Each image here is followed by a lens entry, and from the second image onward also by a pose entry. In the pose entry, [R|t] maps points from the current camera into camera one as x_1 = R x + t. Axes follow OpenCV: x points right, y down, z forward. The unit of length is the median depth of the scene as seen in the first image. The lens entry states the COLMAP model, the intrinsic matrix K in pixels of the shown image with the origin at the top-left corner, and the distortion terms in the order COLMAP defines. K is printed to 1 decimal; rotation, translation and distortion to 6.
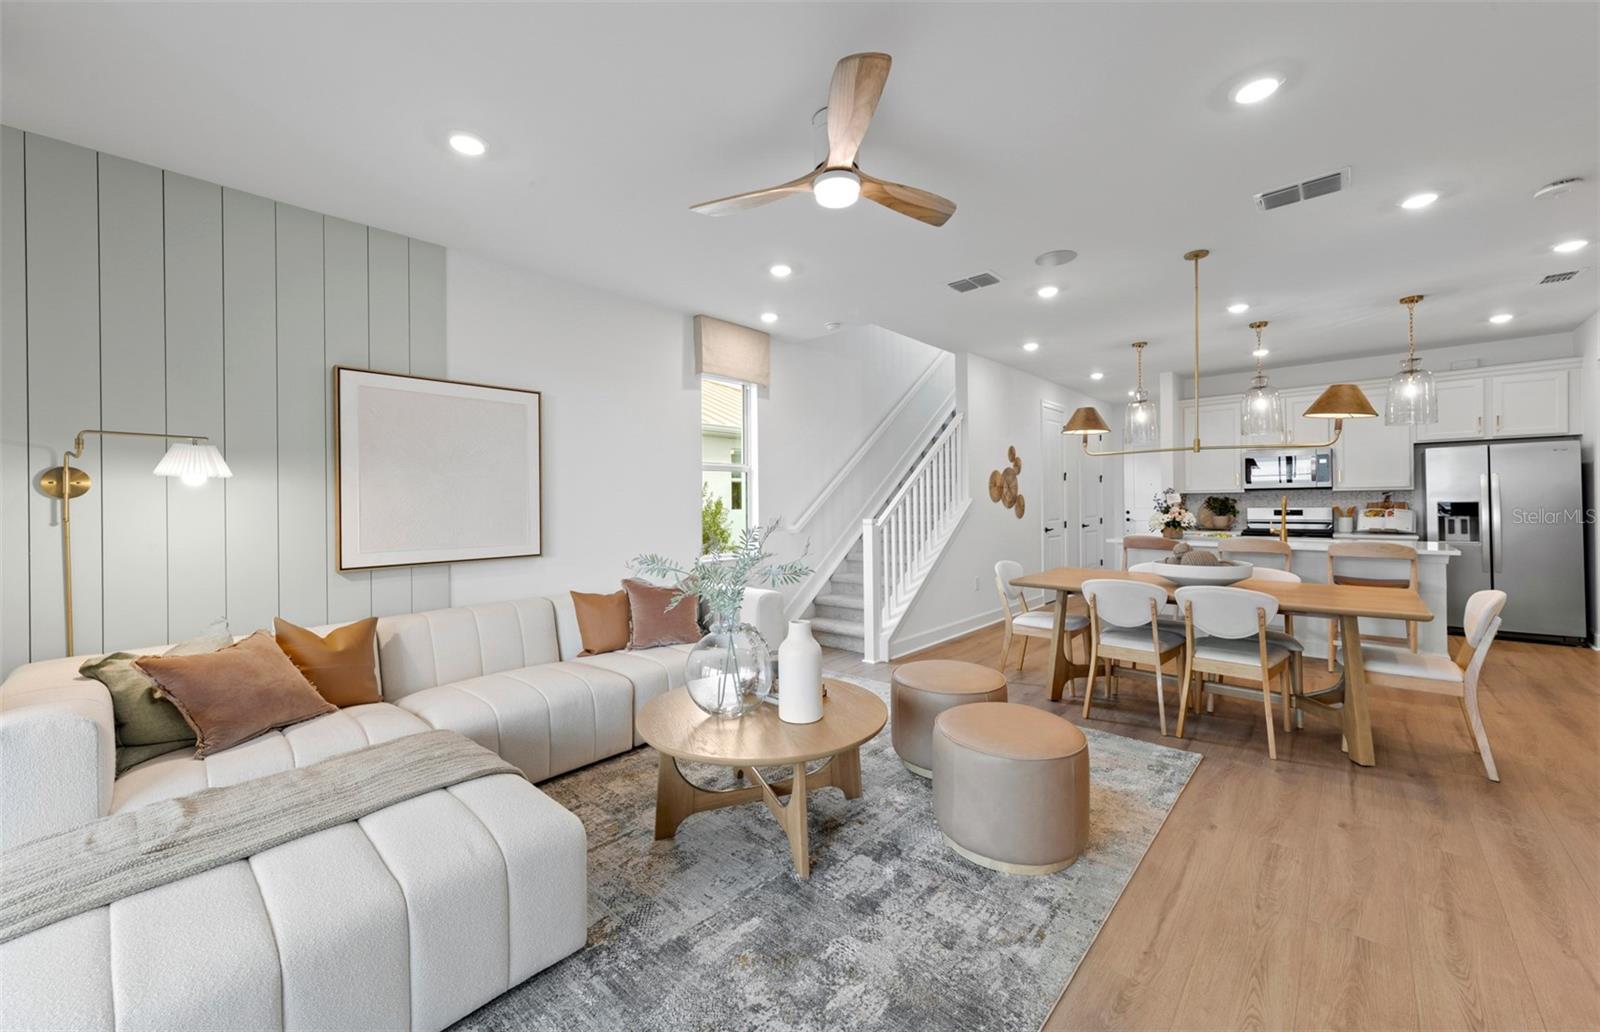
lens RADIAL K [[623.7, 0, 791.2], [0, 623.7, 508.8], [0, 0, 1]] dist [0.003030, 0.000867]
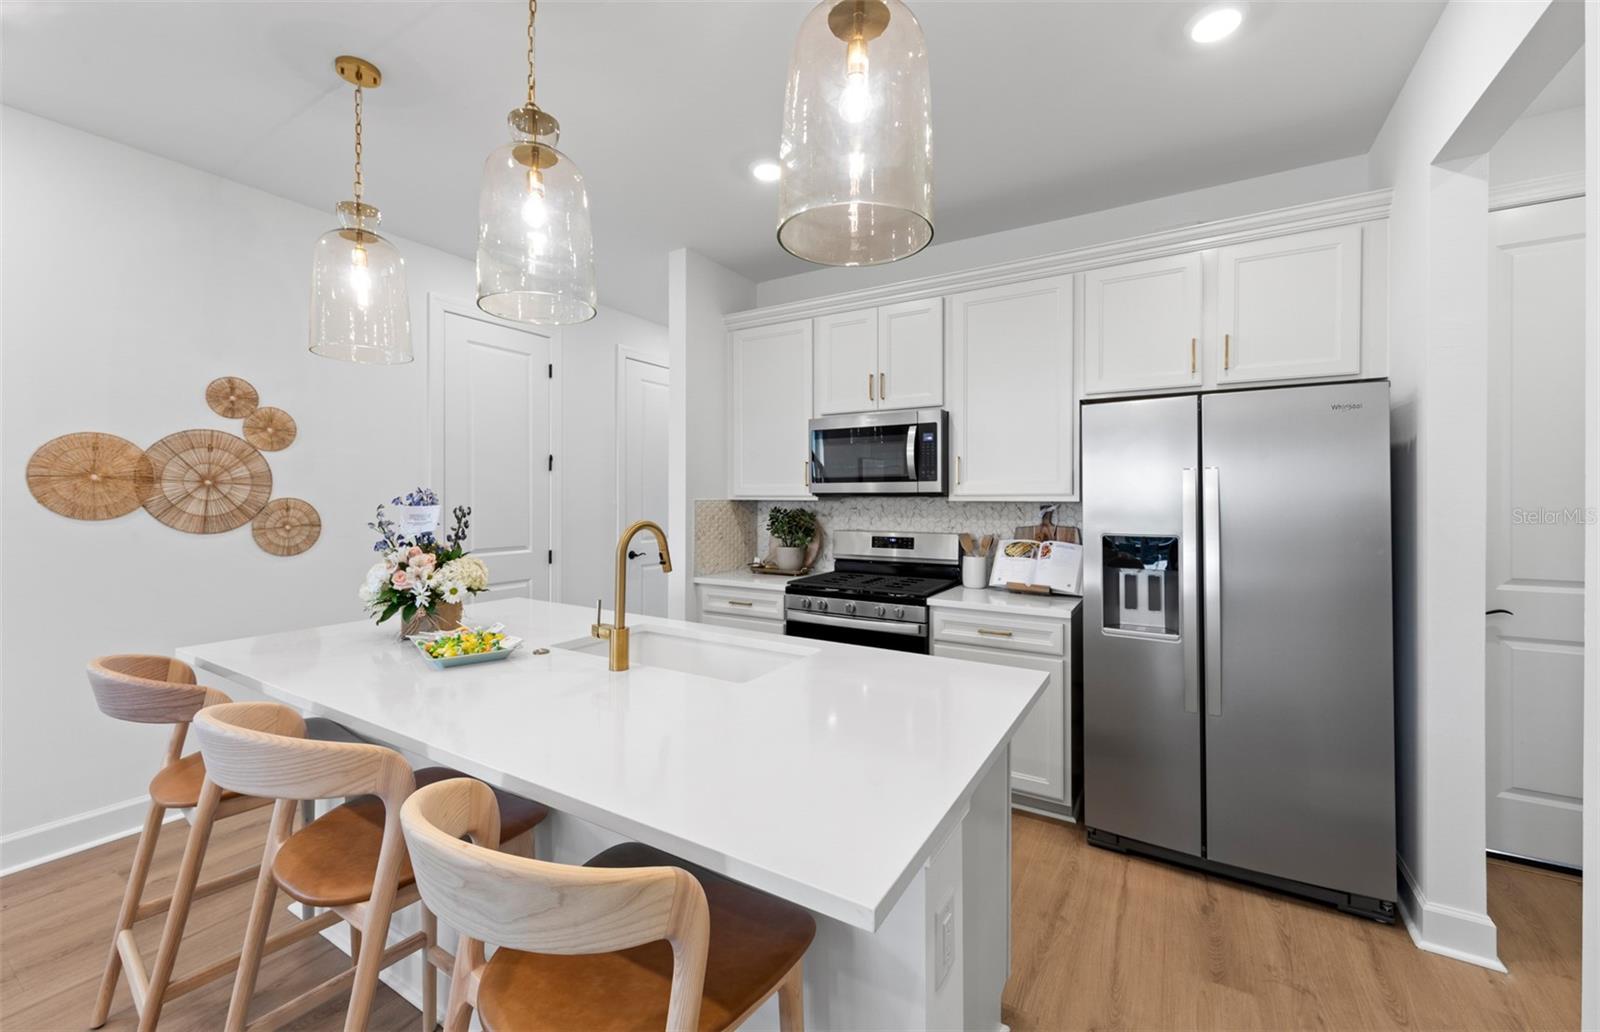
lens RADIAL K [[623.7, 0, 806.1], [0, 623.7, 501.1], [0, 0, 1]] dist [0.003030, 0.000867]
pose [[0.983547, 0.014530, 0.180067, 0.690076], [-0.013937, 0.999892, -0.004557, -0.025706], [-0.180114, 0.001973, 0.983644, 0.566084]]
